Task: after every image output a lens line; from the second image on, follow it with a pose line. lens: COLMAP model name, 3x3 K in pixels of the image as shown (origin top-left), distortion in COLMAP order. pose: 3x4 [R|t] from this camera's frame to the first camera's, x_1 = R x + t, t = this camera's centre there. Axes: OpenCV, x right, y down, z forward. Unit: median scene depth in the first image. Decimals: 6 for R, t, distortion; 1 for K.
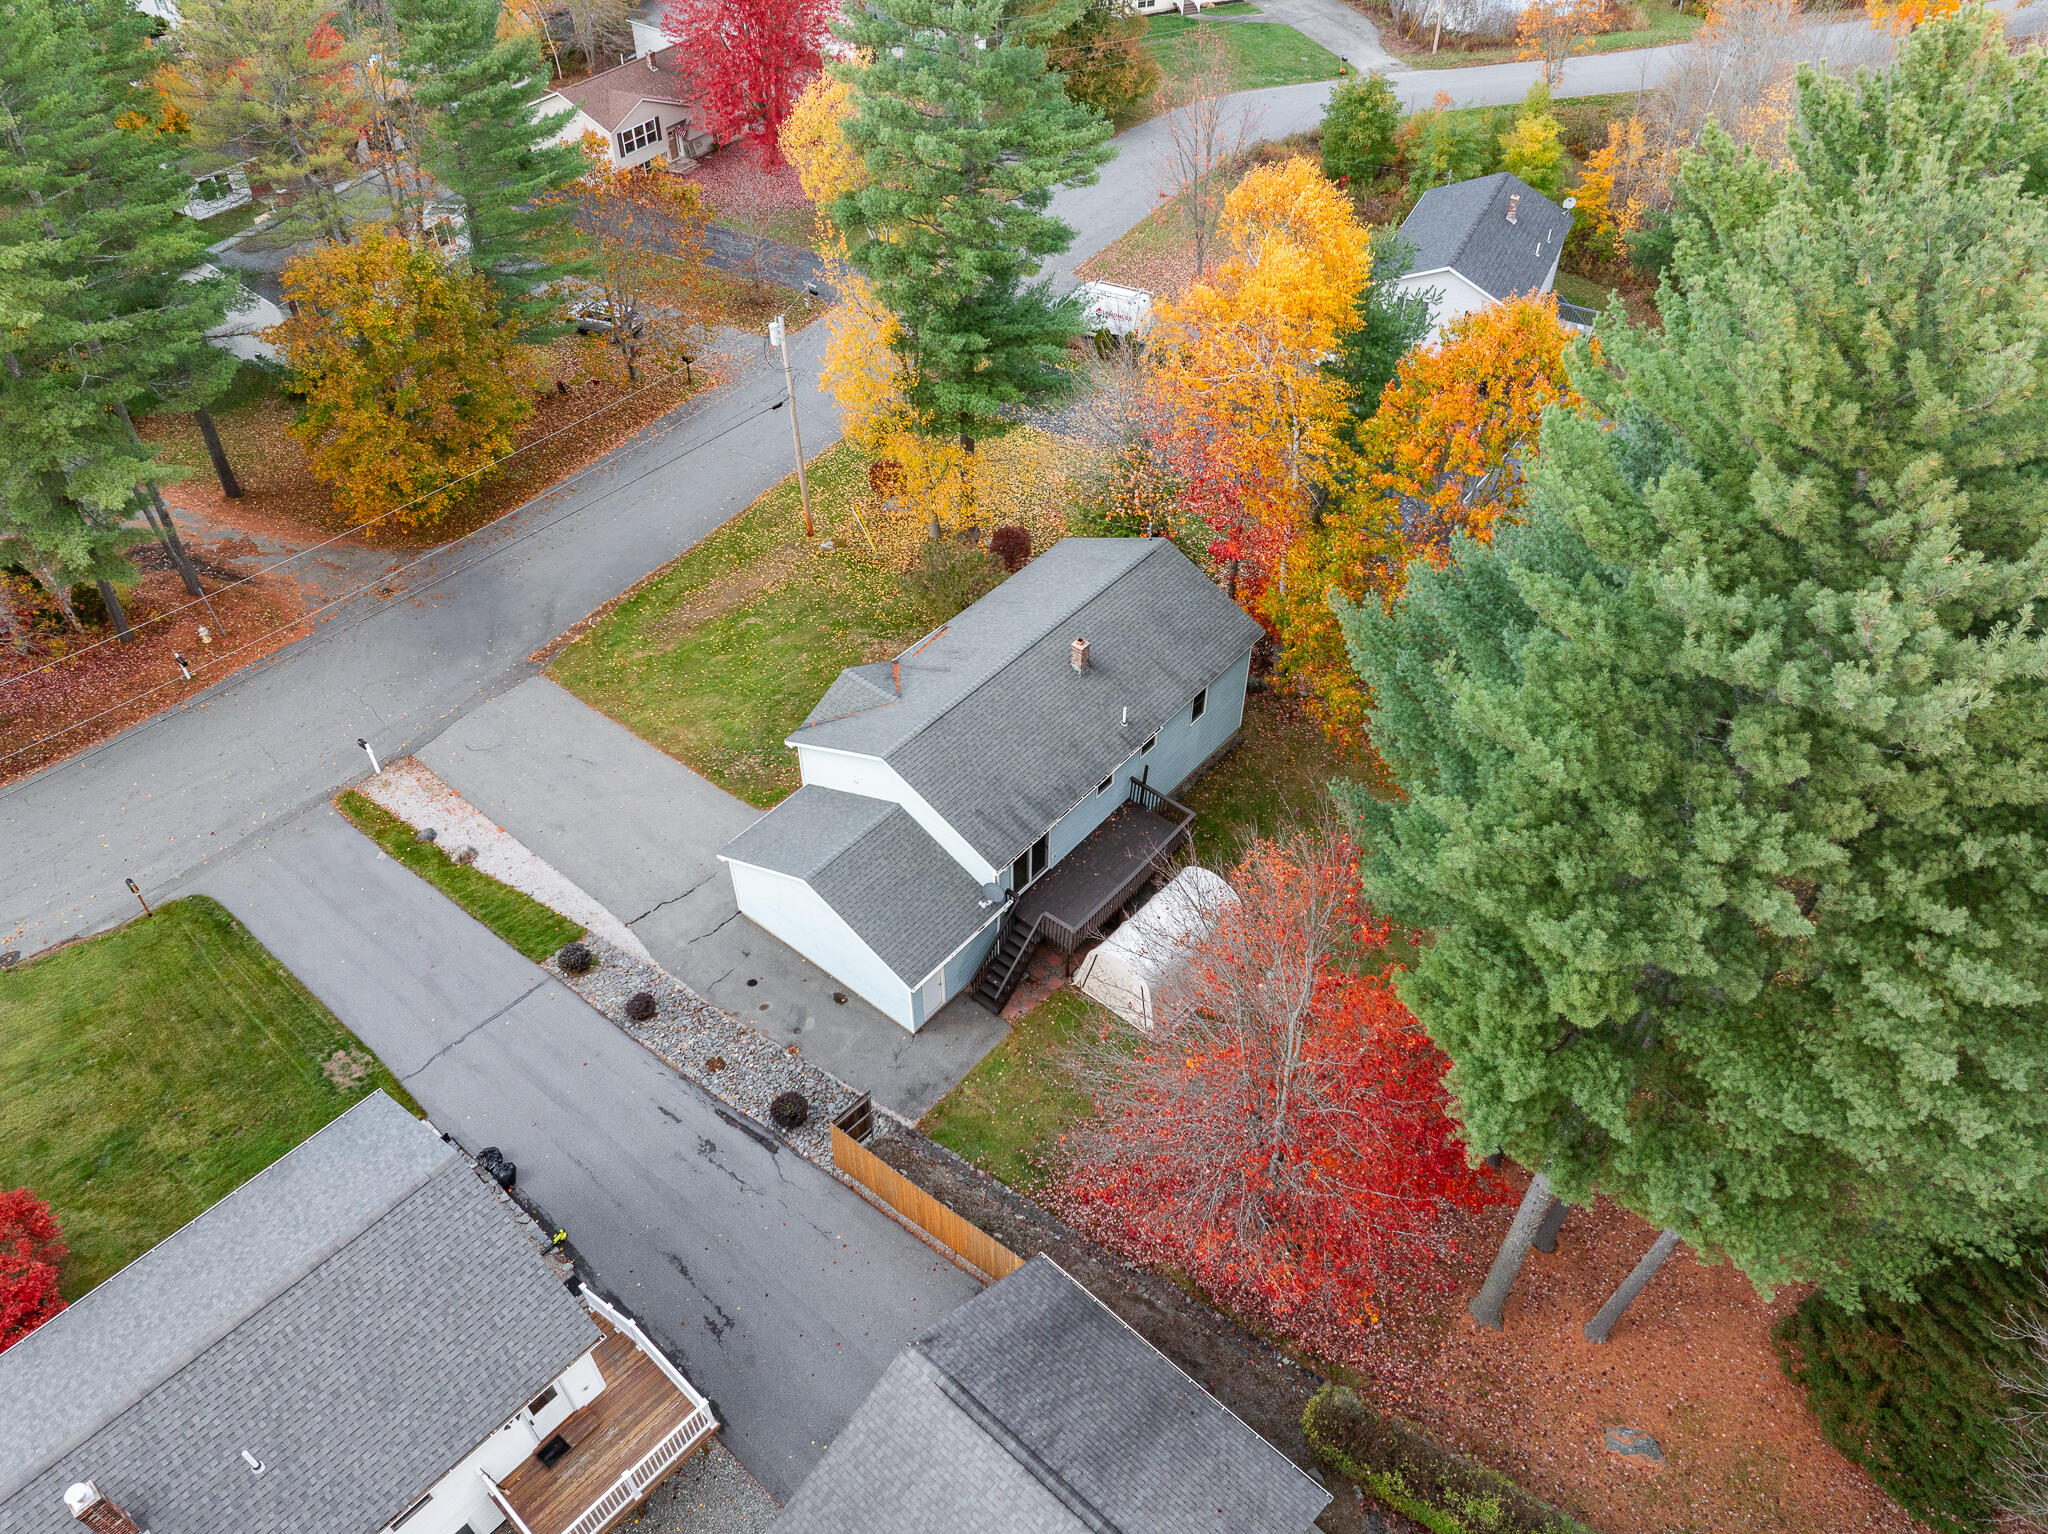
lens RADIAL K [[1448.7, 0, 1024.0], [0, 1448.7, 767.0], [0, 0, 1]] dist [-0.044460, -0.003056]
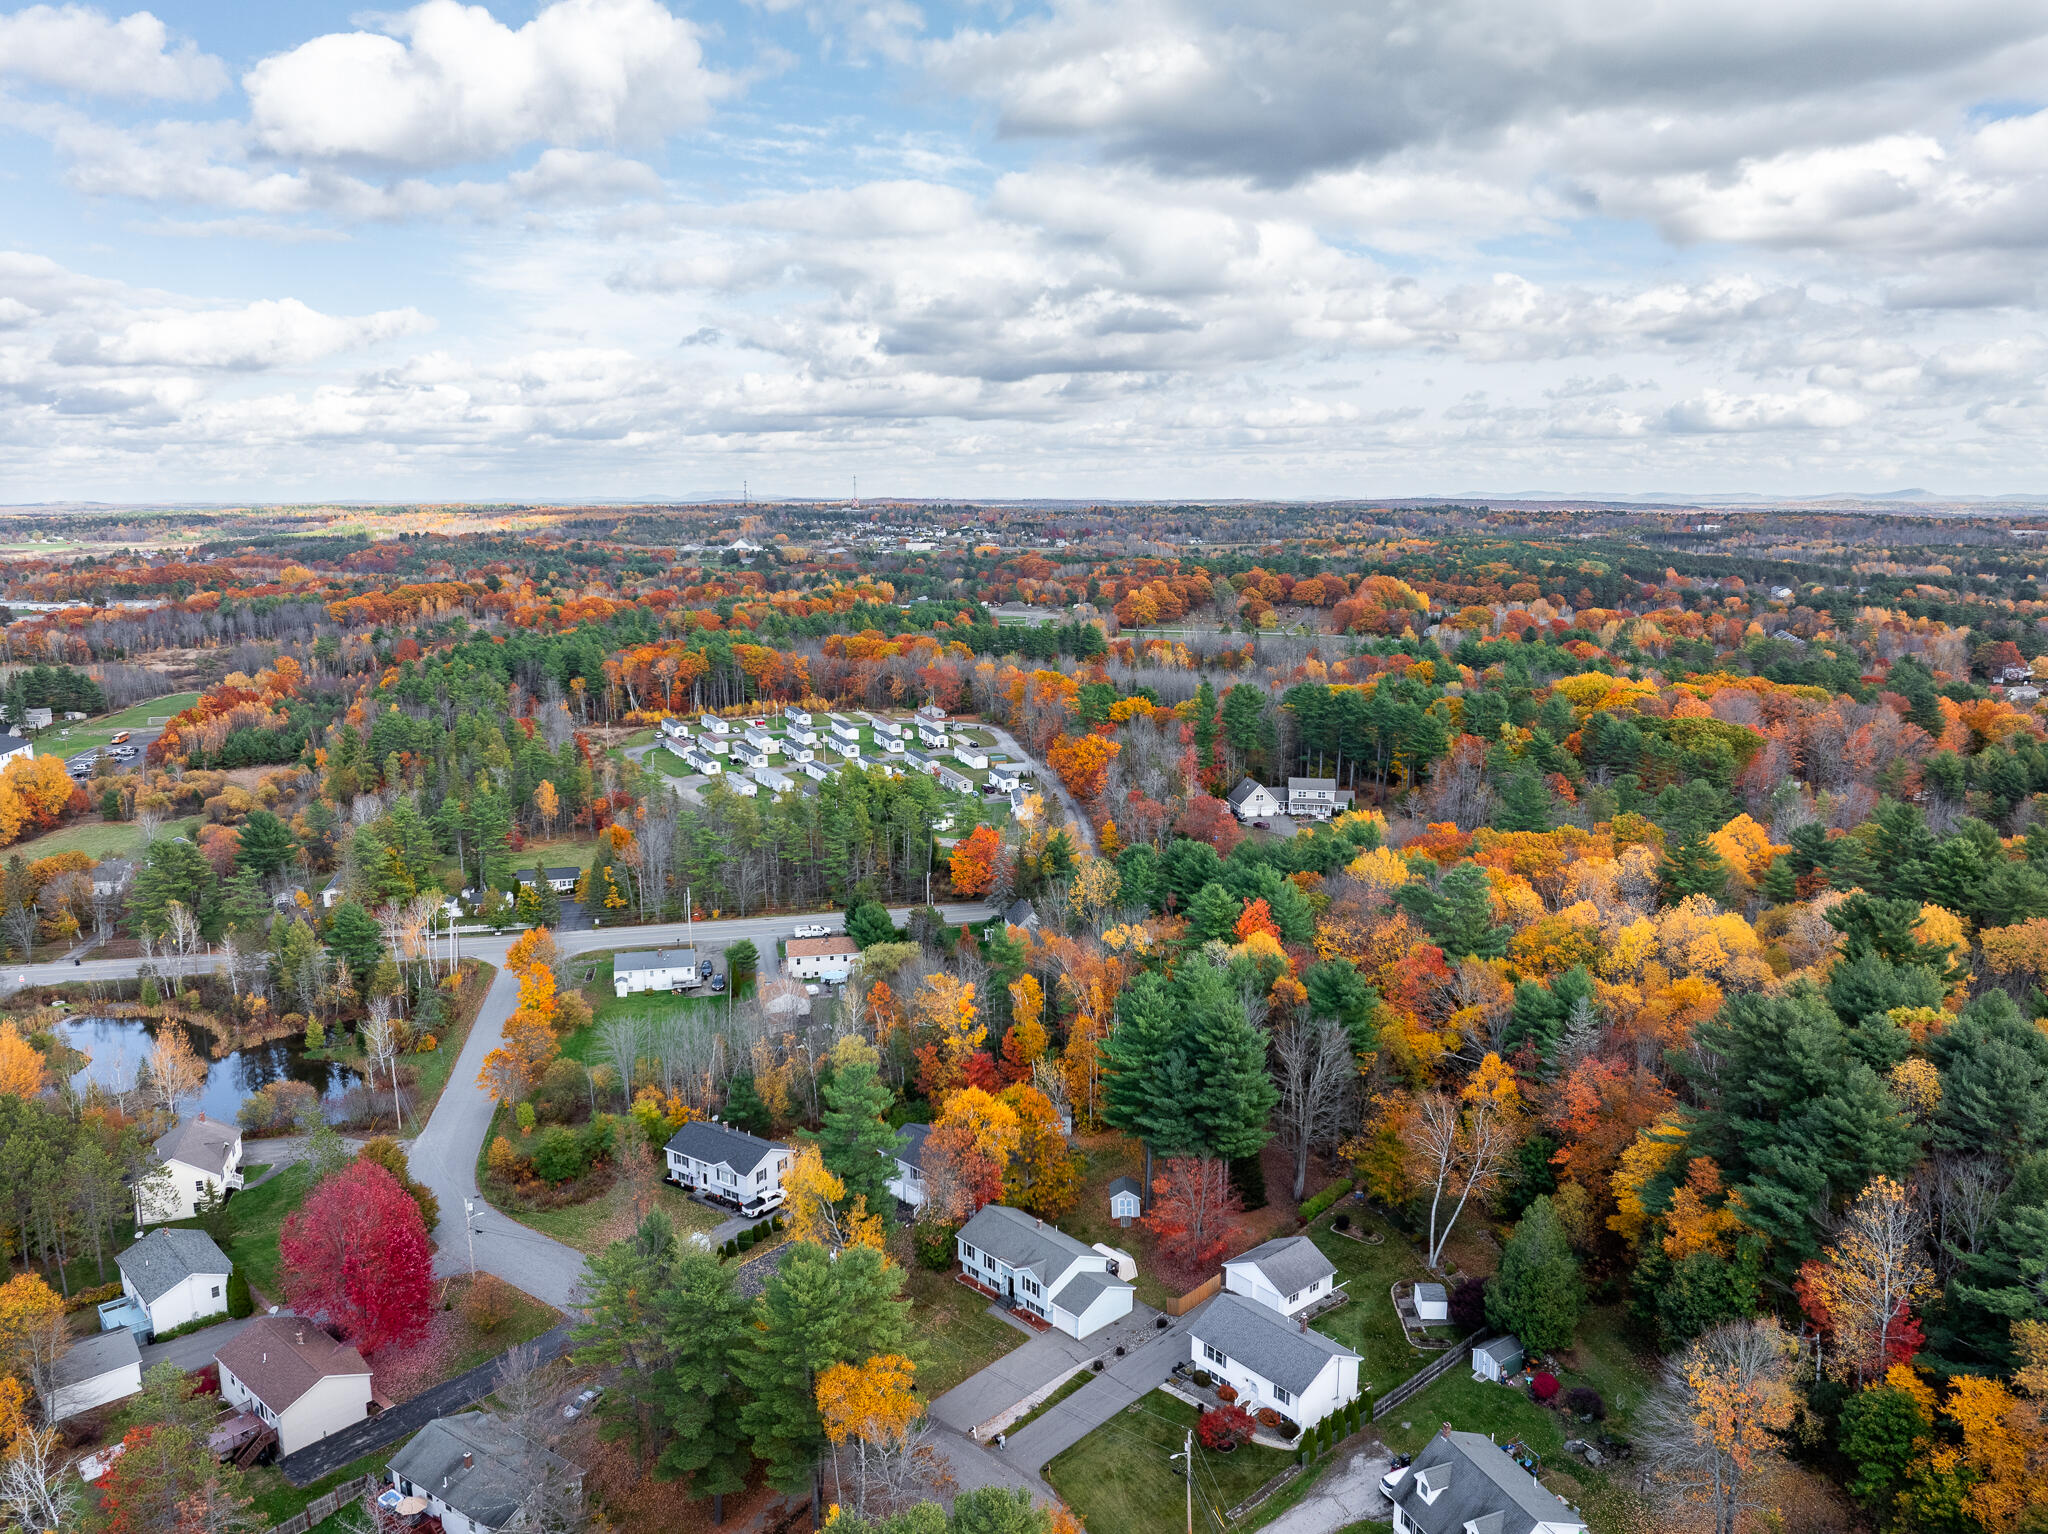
lens RADIAL K [[1443.4, 0, 1026.9], [0, 1443.4, 802.0], [0, 0, 1]] dist [-0.038488, 0.005258]
pose [[0.135765, -0.204570, 0.969391, -2.904314], [0.685443, 0.725878, 0.057184, -0.969944], [-0.715357, 0.656698, 0.238770, -0.398100]]
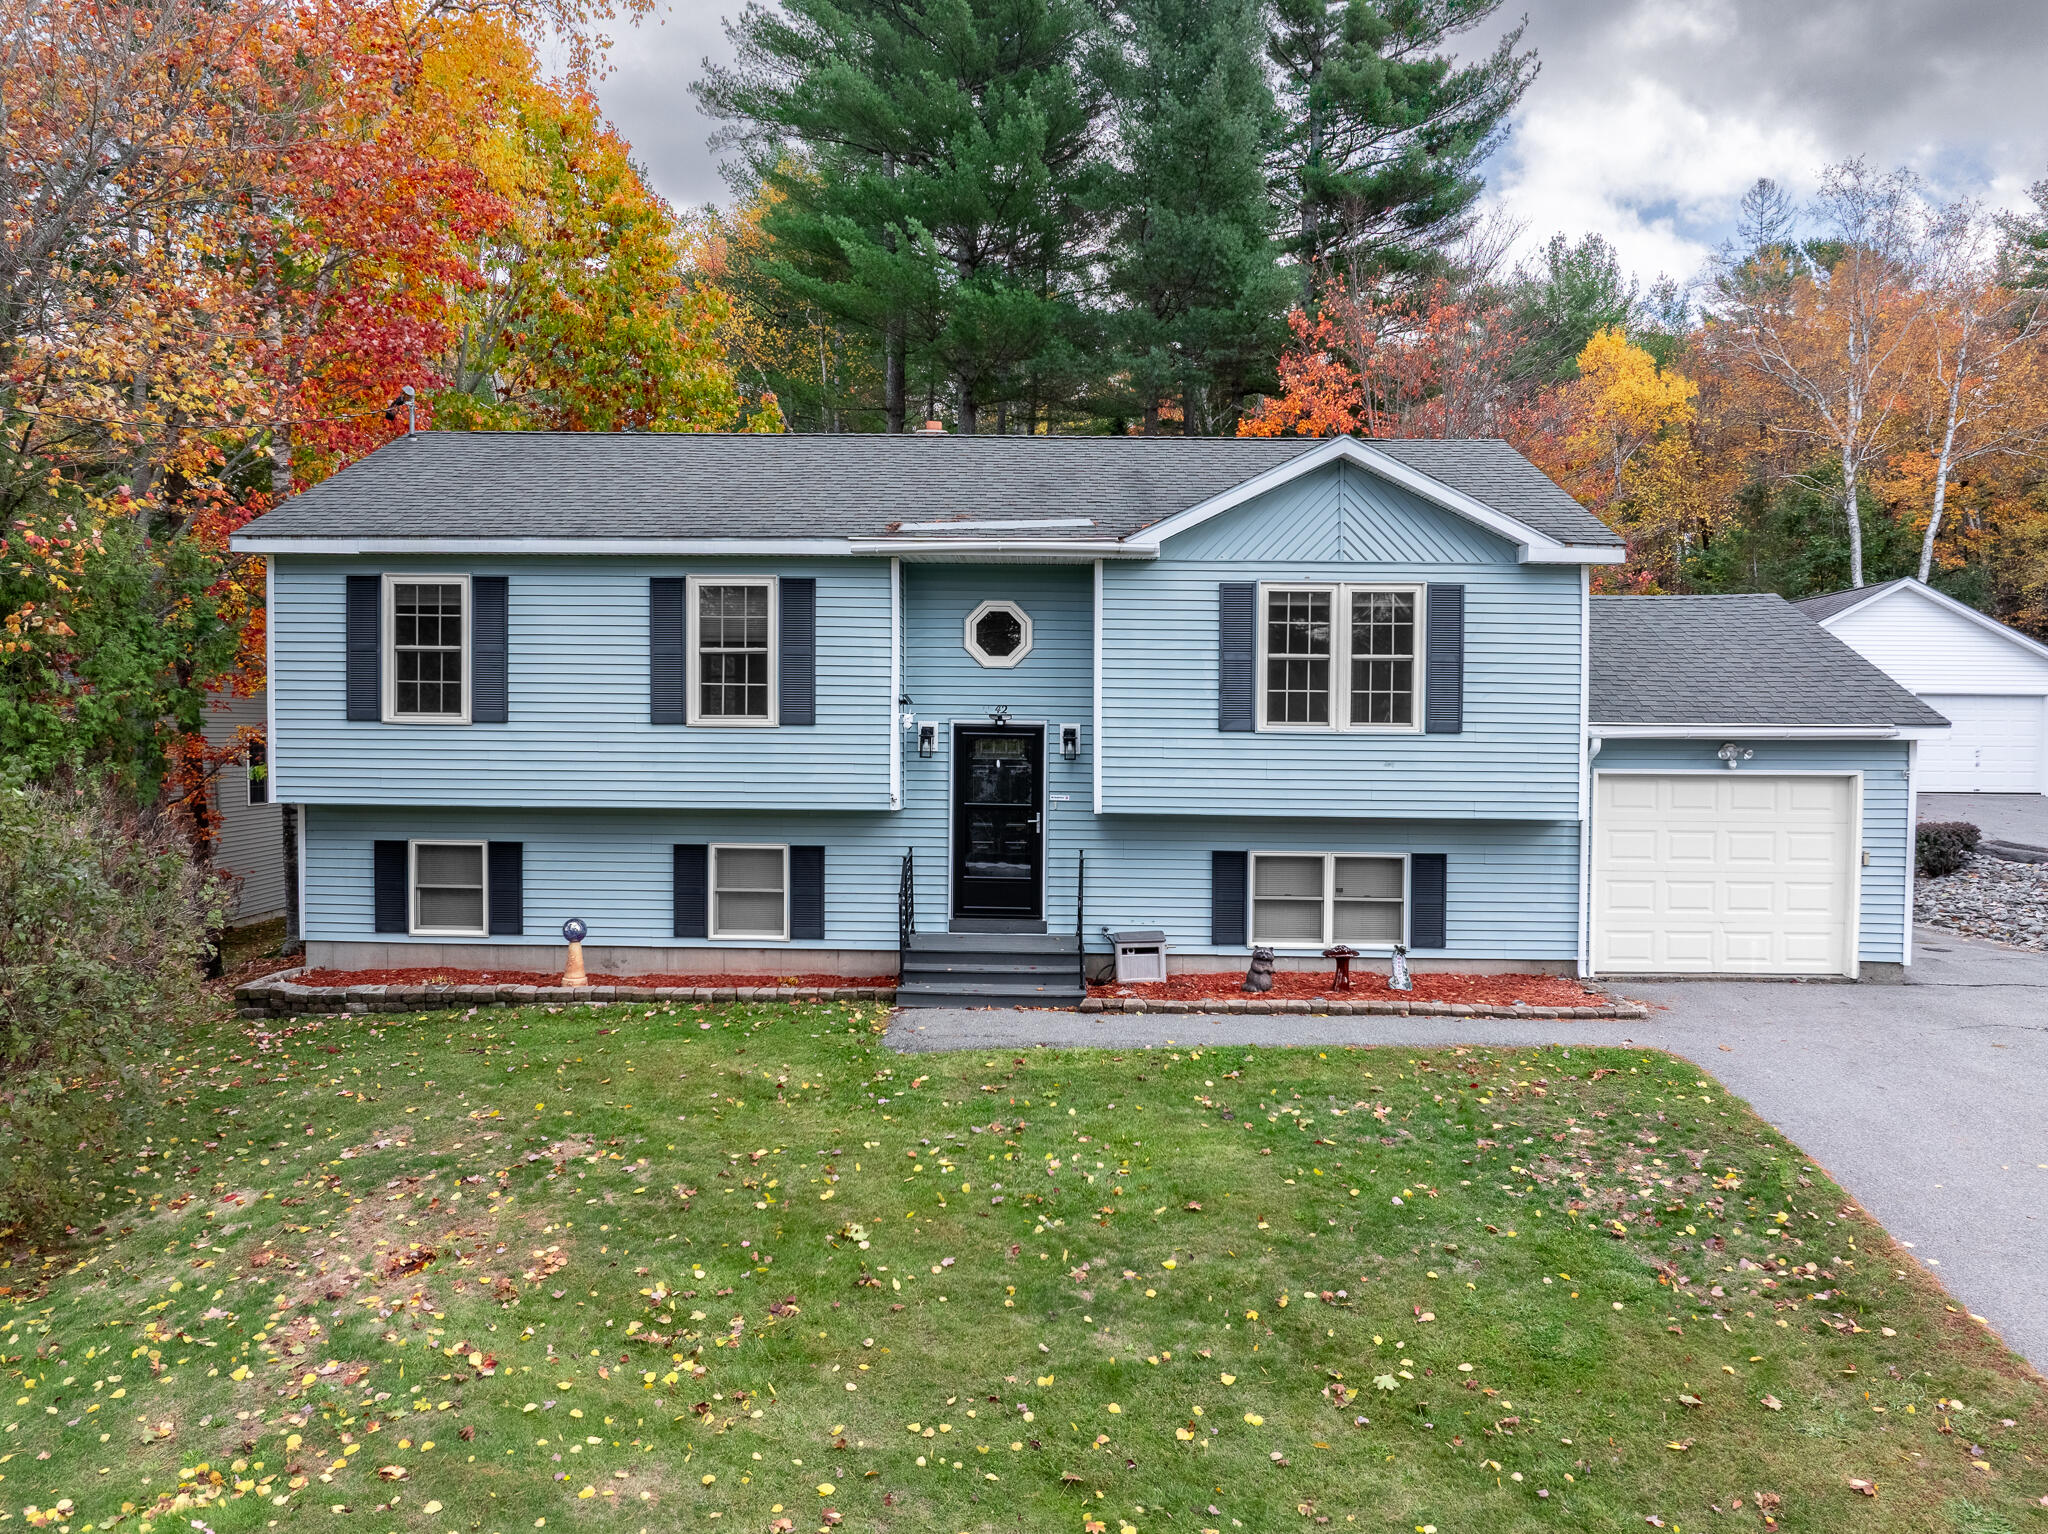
lens RADIAL K [[1509.4, 0, 1024.0], [0, 1509.4, 767.0], [0, 0, 1]] dist [-0.033882, 0.000176]
pose [[-0.613051, -0.028750, 0.789520, -0.337585], [0.543063, 0.710478, 0.447552, -0.197723], [-0.573804, 0.703131, -0.419947, 1.215582]]
